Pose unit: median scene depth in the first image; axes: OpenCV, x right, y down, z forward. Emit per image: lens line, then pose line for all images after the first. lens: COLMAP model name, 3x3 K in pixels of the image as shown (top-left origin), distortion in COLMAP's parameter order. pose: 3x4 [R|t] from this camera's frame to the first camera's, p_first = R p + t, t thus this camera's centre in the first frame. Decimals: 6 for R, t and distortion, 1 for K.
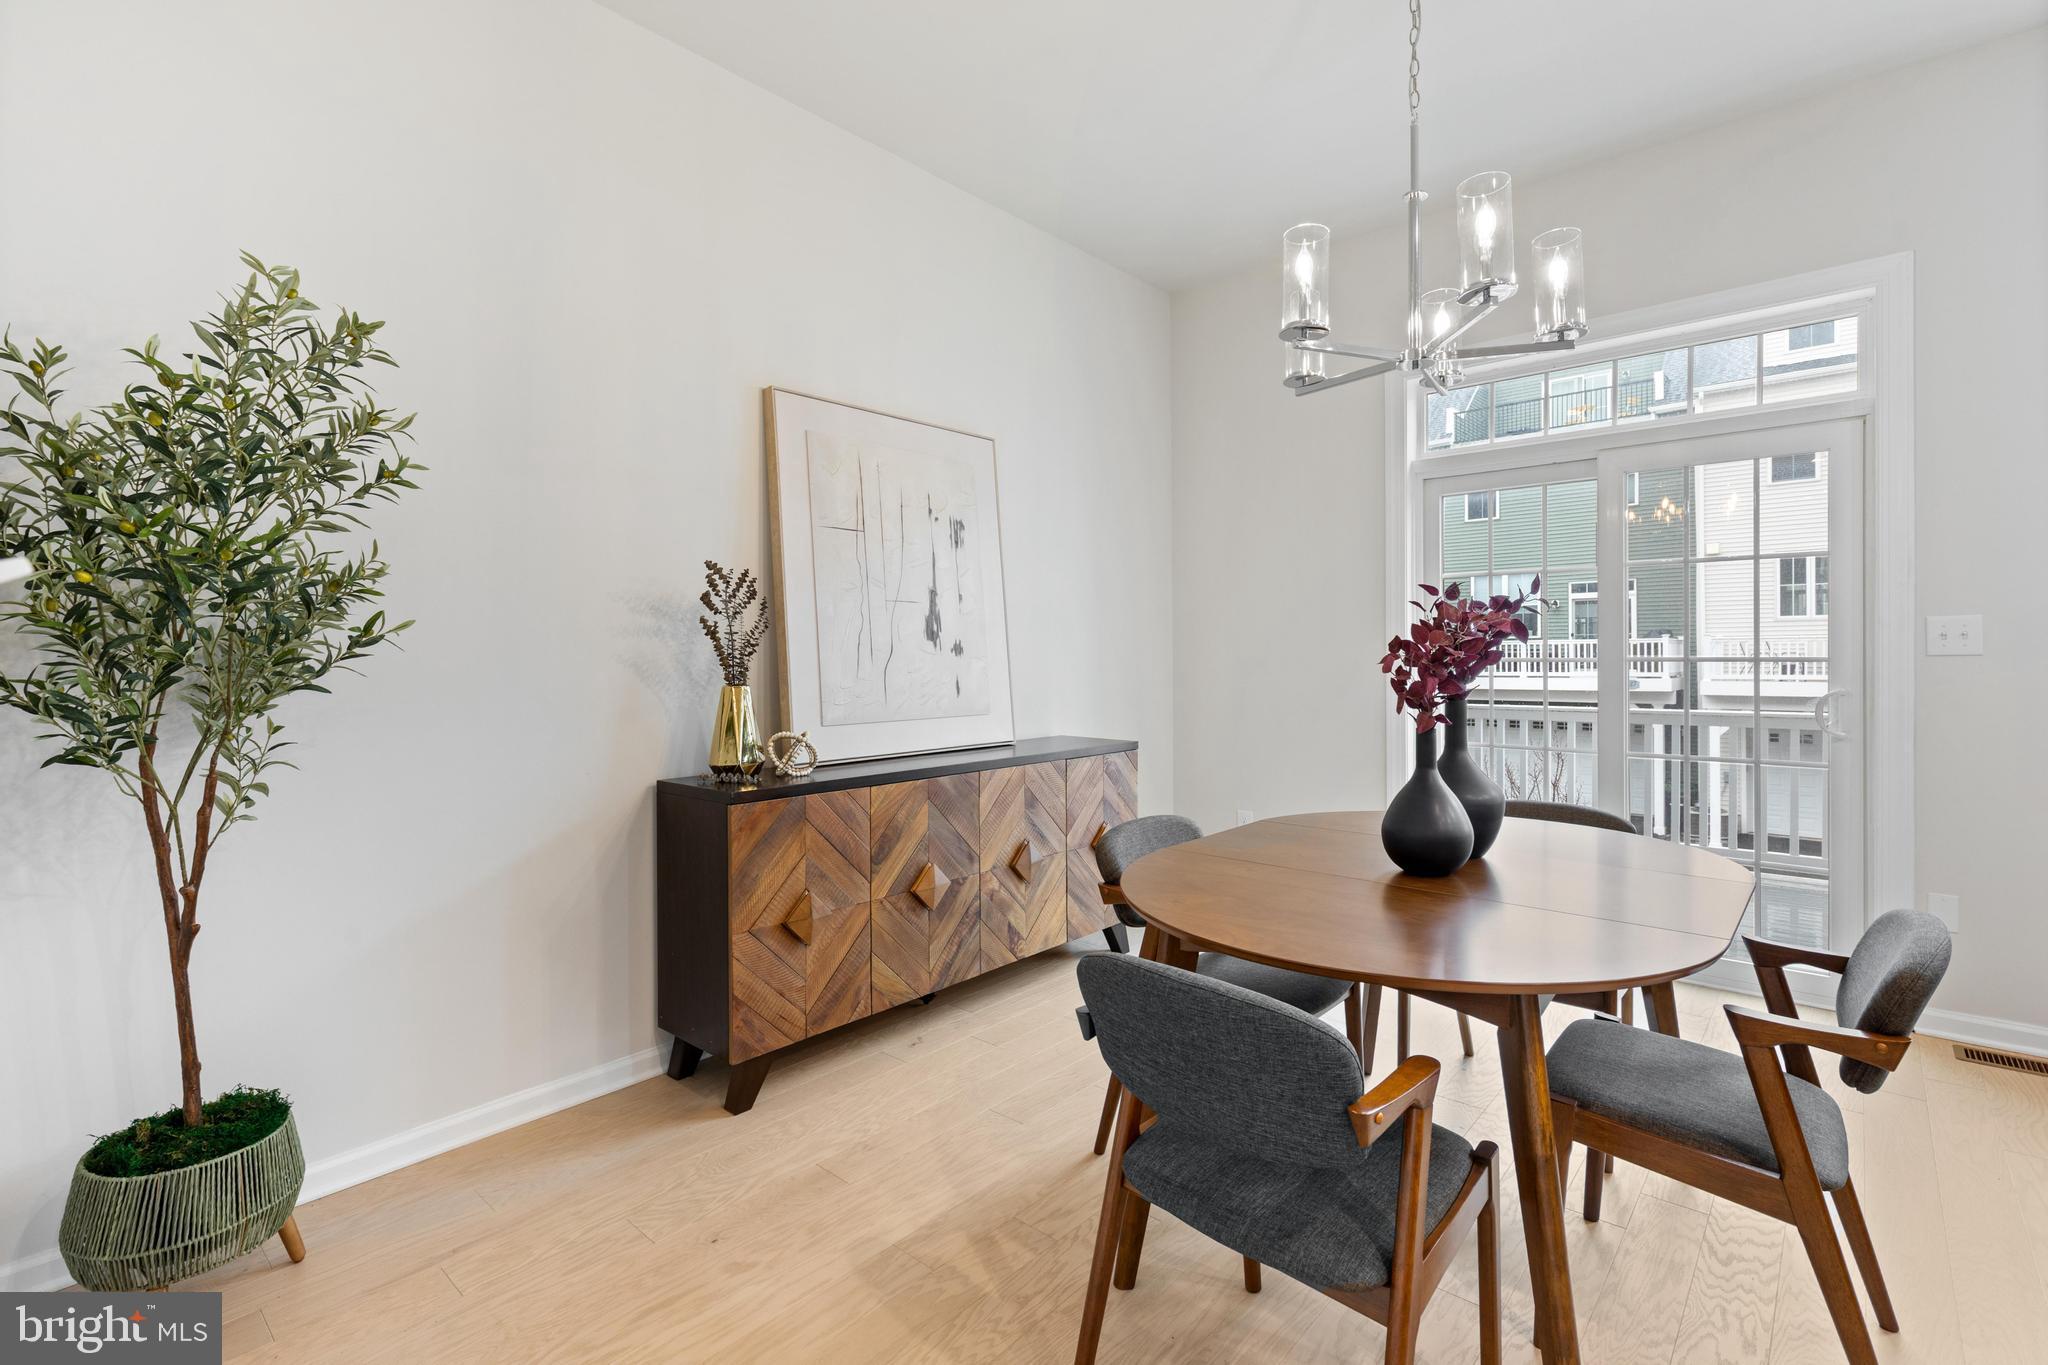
lens RADIAL K [[931.0, 0, 1032.5], [0, 931.0, 659.1], [0, 0, 1]] dist [0.006020, -0.000760]
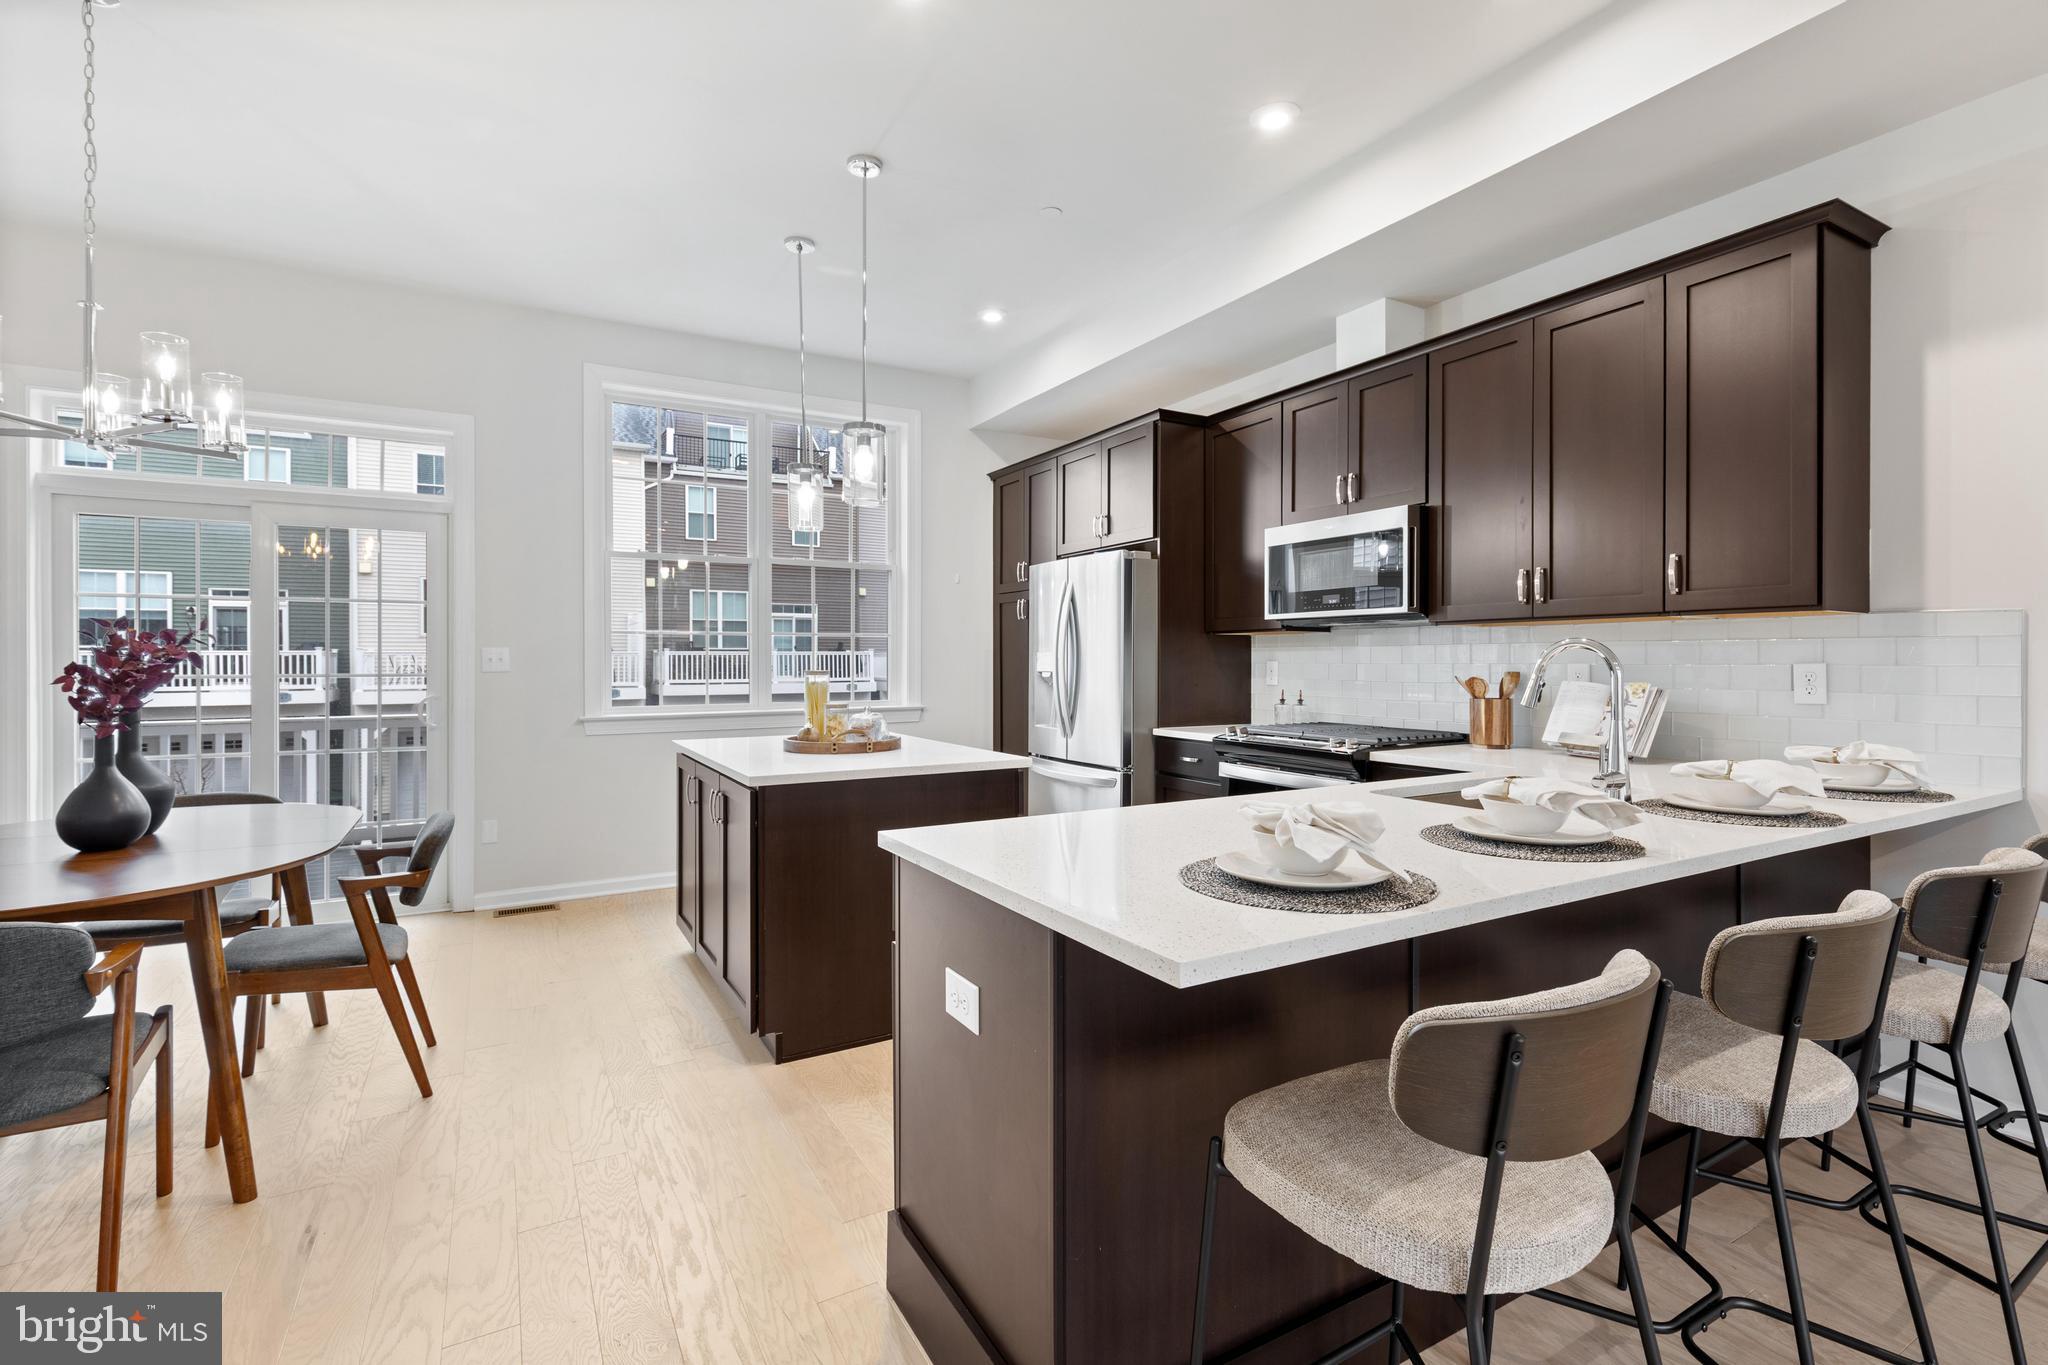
lens RADIAL K [[931.0, 0, 1032.5], [0, 931.0, 659.1], [0, 0, 1]] dist [0.006020, -0.000760]
pose [[0.318379, 0.006792, 0.947939, -0.280321], [0.004064, 0.999955, -0.008530, -0.009300], [-0.947955, 0.006568, 0.318337, -0.439885]]
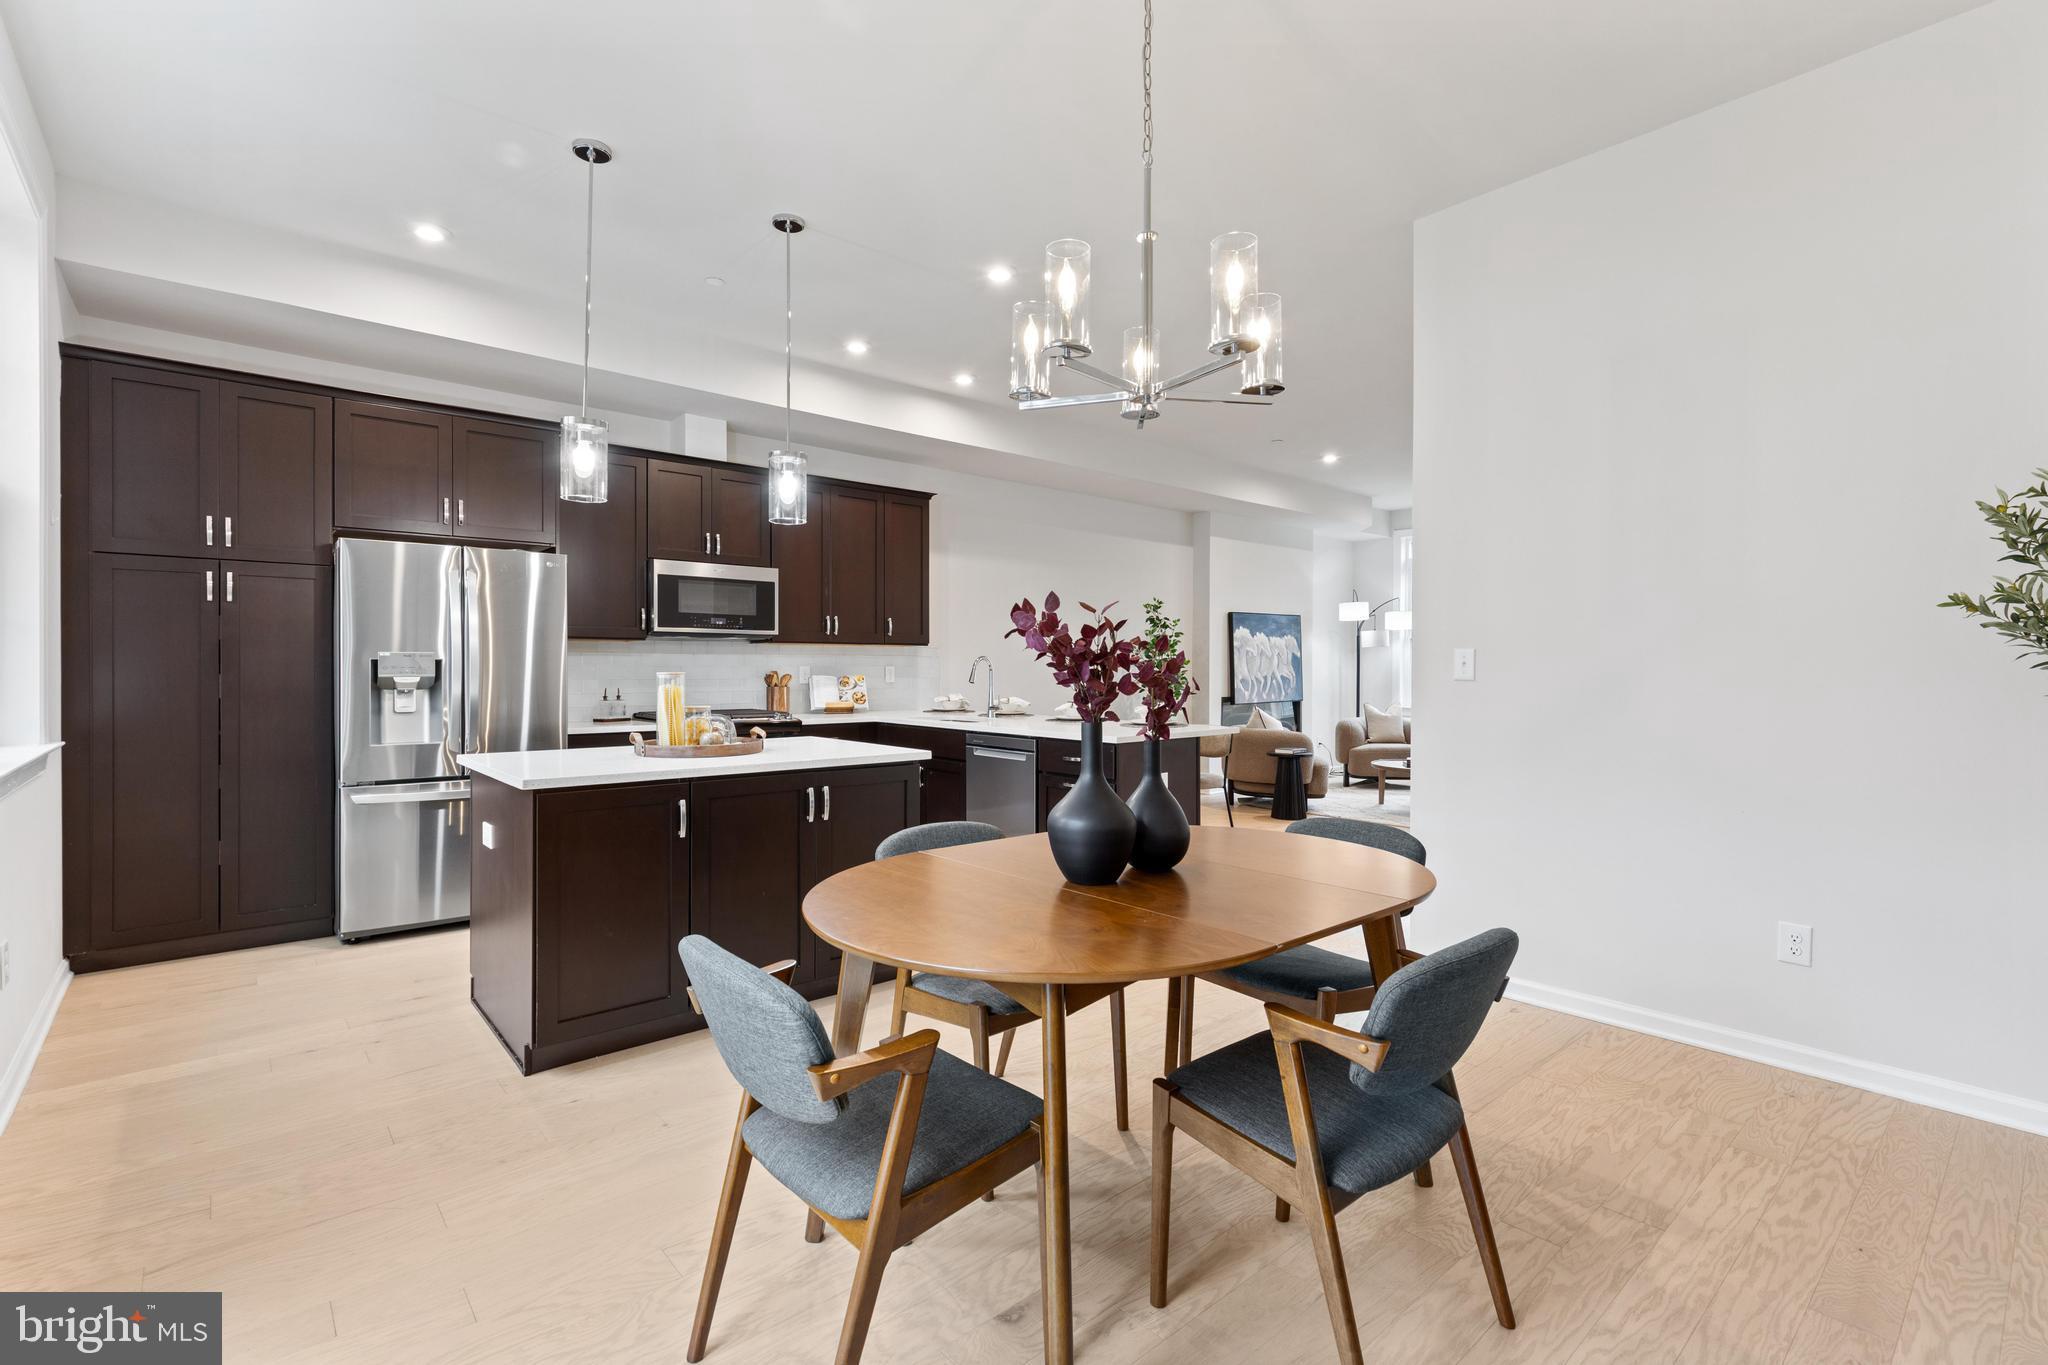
lens RADIAL K [[923.1, 0, 1027.4], [0, 923.1, 660.4], [0, 0, 1]] dist [0.000913, 0.000033]
pose [[-0.992358, 0.008363, 0.123110, 0.312220], [0.008008, 0.999962, -0.003378, -0.012794], [-0.123133, -0.002367, -0.992387, 1.542405]]
